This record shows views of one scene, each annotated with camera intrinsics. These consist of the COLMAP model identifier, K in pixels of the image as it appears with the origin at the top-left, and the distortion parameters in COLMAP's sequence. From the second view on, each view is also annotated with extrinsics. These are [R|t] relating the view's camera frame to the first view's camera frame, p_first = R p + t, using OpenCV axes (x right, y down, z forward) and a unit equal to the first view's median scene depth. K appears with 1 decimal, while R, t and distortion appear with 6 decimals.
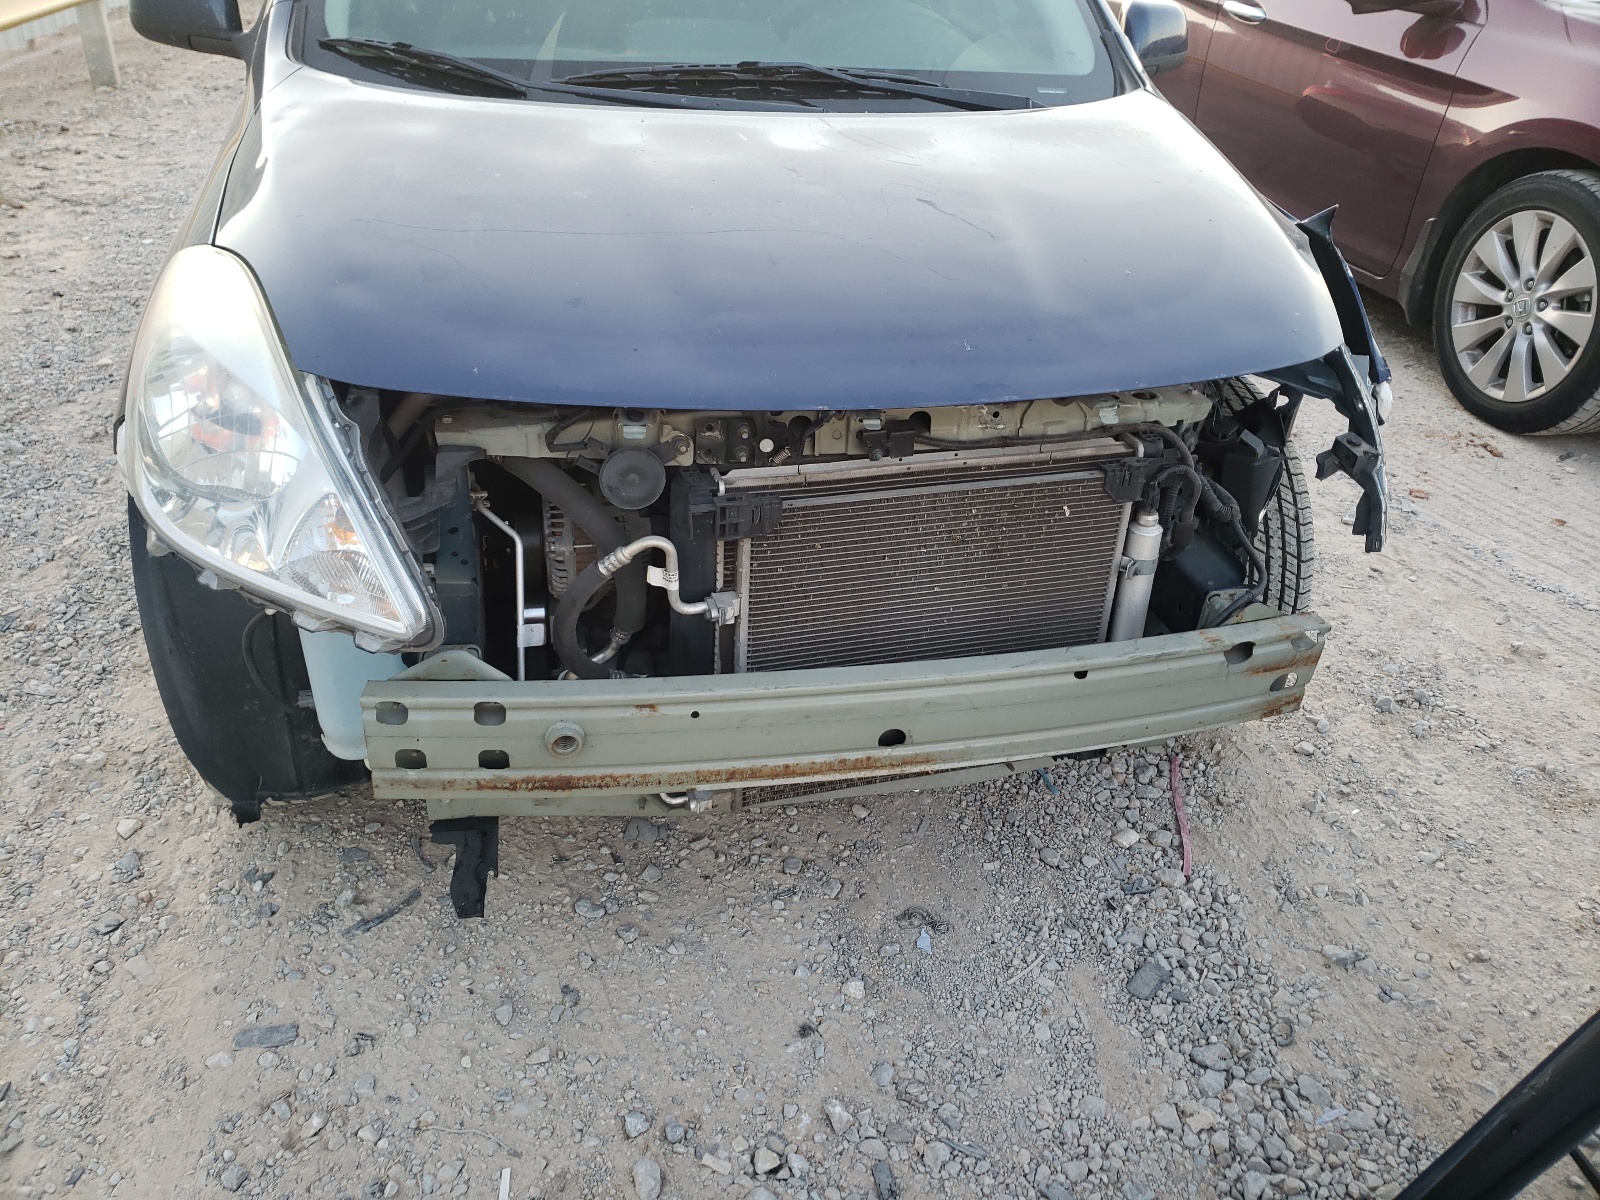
lens RADIAL K [[1296.6, 0, 774.5], [0, 1296.6, 593.2], [0, 0, 1]] dist [0.038938, -0.146618]
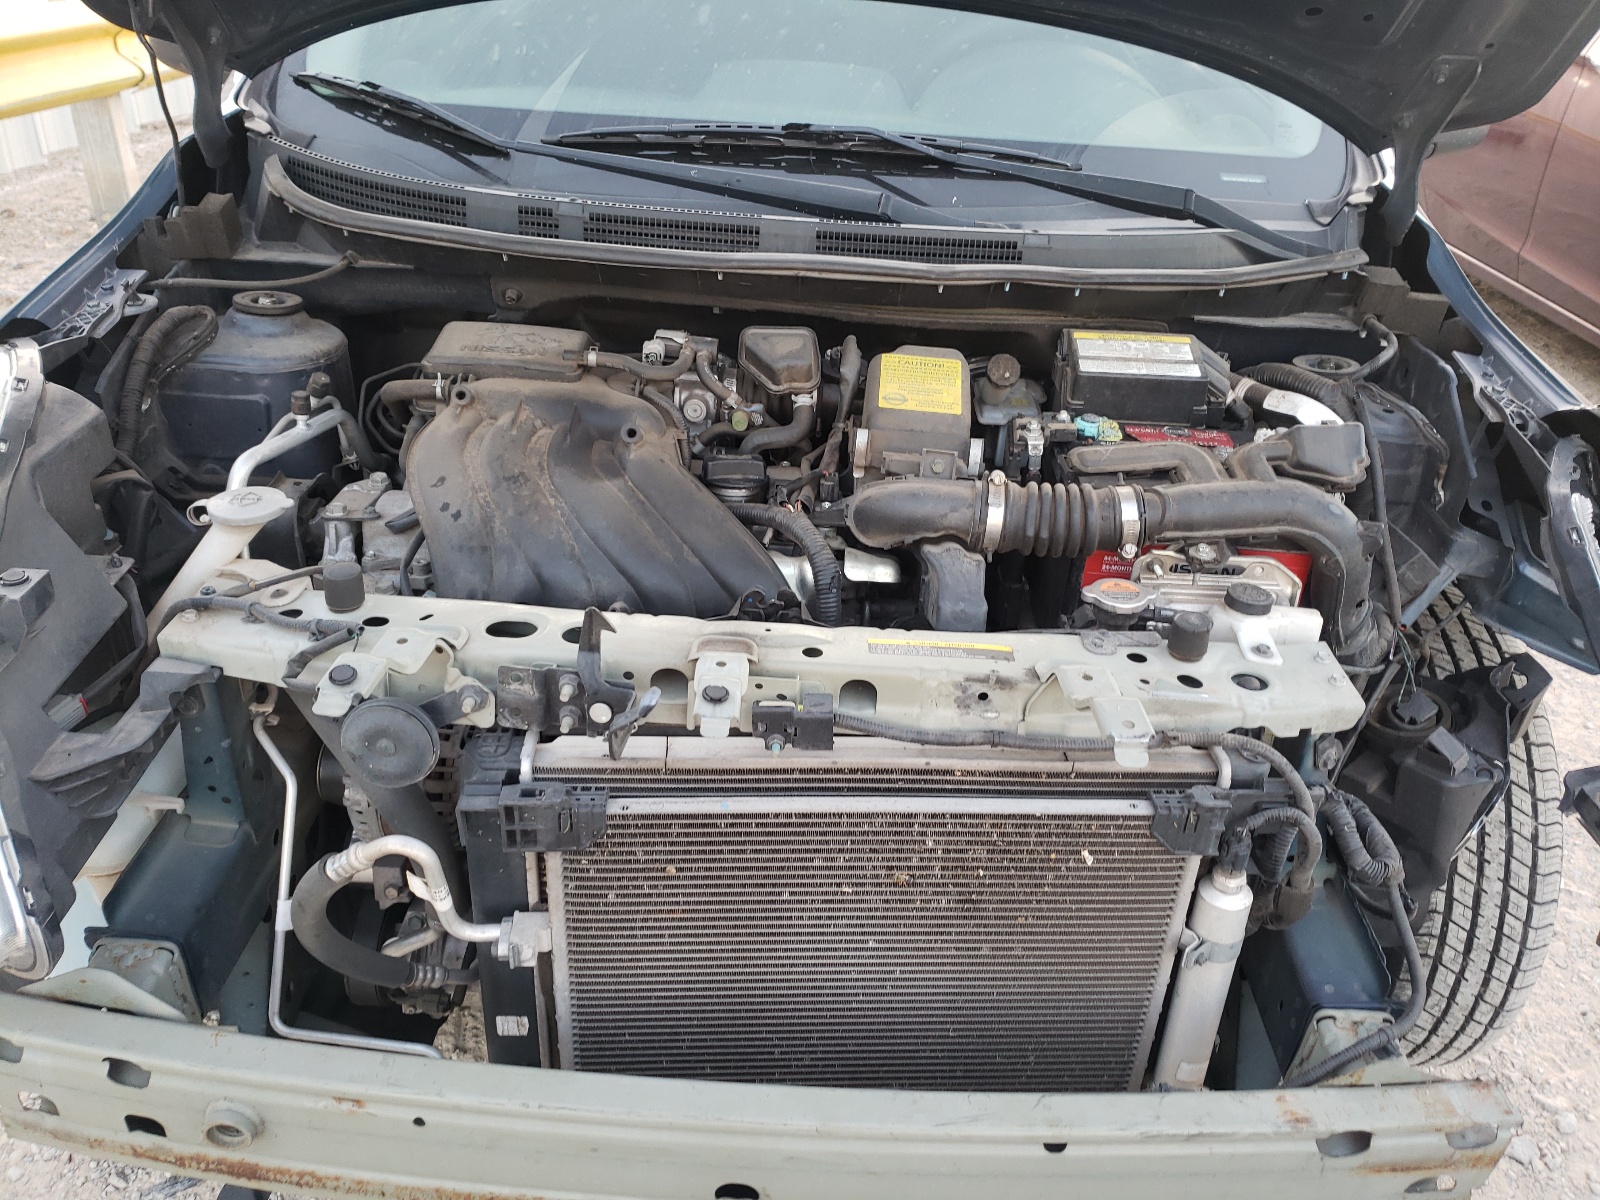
lens RADIAL K [[1279.7, 0, 800.0], [0, 1279.7, 600.0], [0, 0, 1]] dist [-0.011778, 0.003504]
pose [[0.971010, 0.117128, -0.208375, 0.202211], [-0.120326, 0.992731, -0.002691, -0.167118], [0.206545, 0.027686, 0.978045, 0.359051]]
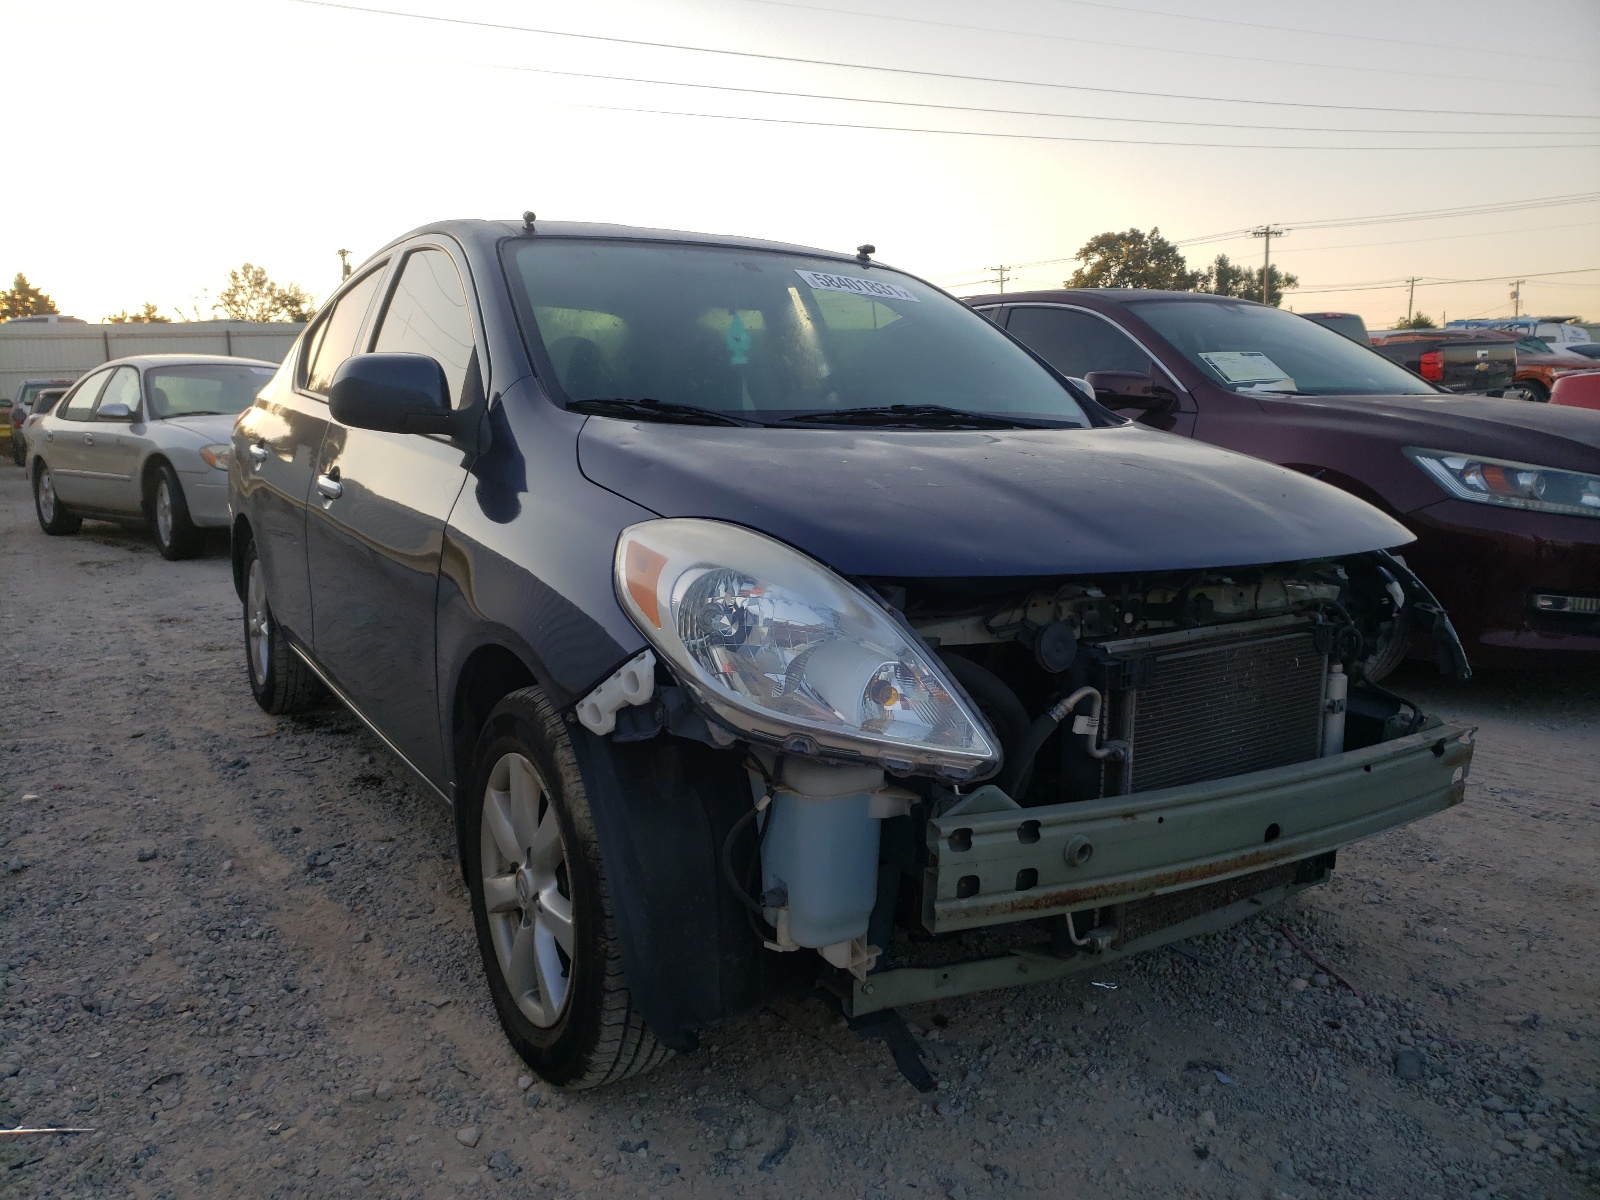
lens RADIAL K [[1274.7, 0, 755.3], [0, 1274.7, 601.0], [0, 0, 1]] dist [0.062166, -0.090578]
pose [[0.949412, -0.086440, 0.301901, -0.687887], [0.185246, 0.930447, -0.316153, 0.190132], [-0.253574, 0.356085, 0.899390, -0.061614]]
